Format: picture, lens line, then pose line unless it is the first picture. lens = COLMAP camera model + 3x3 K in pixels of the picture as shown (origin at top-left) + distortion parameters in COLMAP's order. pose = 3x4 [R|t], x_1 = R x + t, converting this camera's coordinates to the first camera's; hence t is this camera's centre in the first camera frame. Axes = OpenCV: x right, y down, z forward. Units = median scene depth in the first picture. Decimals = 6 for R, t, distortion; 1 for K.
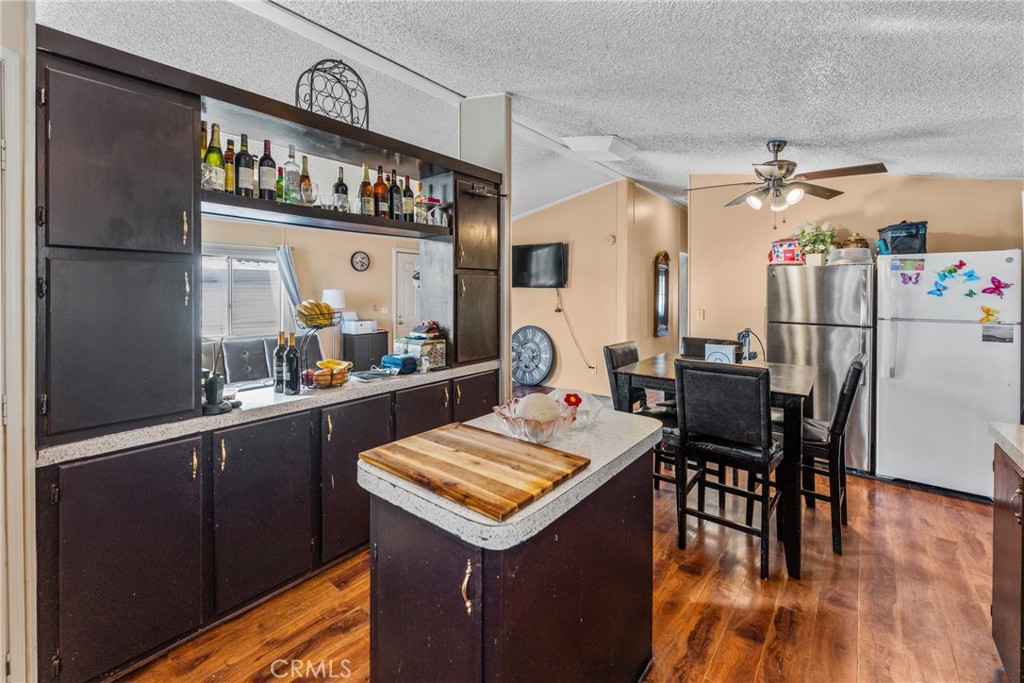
lens RADIAL K [[436.8, 0, 509.6], [0, 436.8, 292.0], [0, 0, 1]] dist [0.001487, 0.000091]
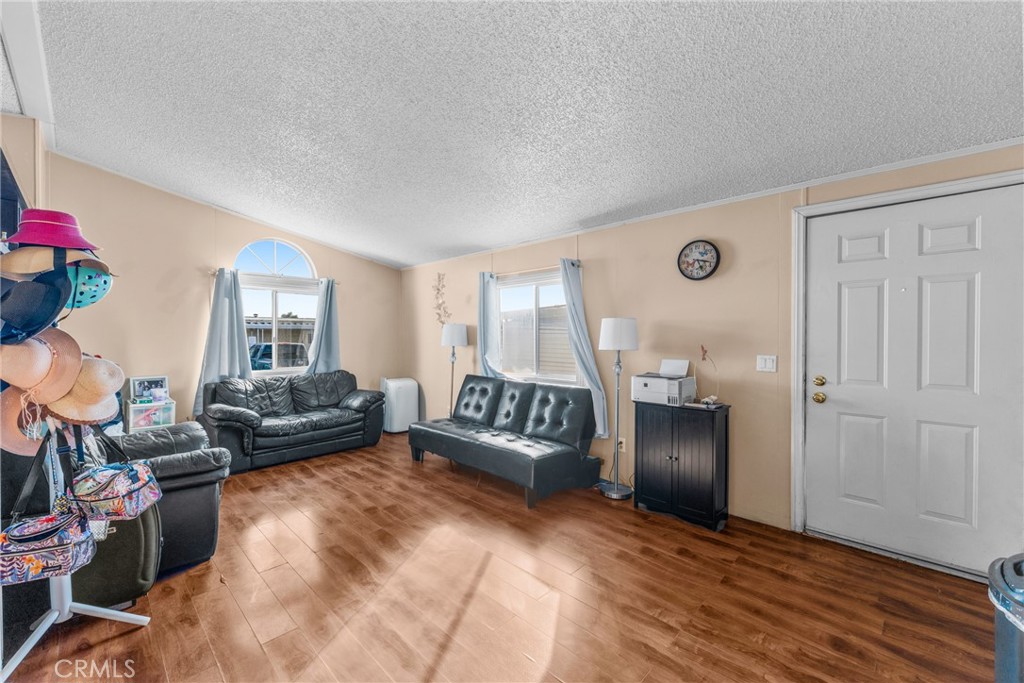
lens RADIAL K [[409.0, 0, 512.0], [0, 409.0, 341.5], [0, 0, 1]] dist [-0.000049, 0.000077]
pose [[-0.072944, 0.009310, -0.997293, 0.300762], [-0.006685, 0.999929, 0.009824, 0.042074], [0.997314, 0.007384, -0.072877, 1.742116]]
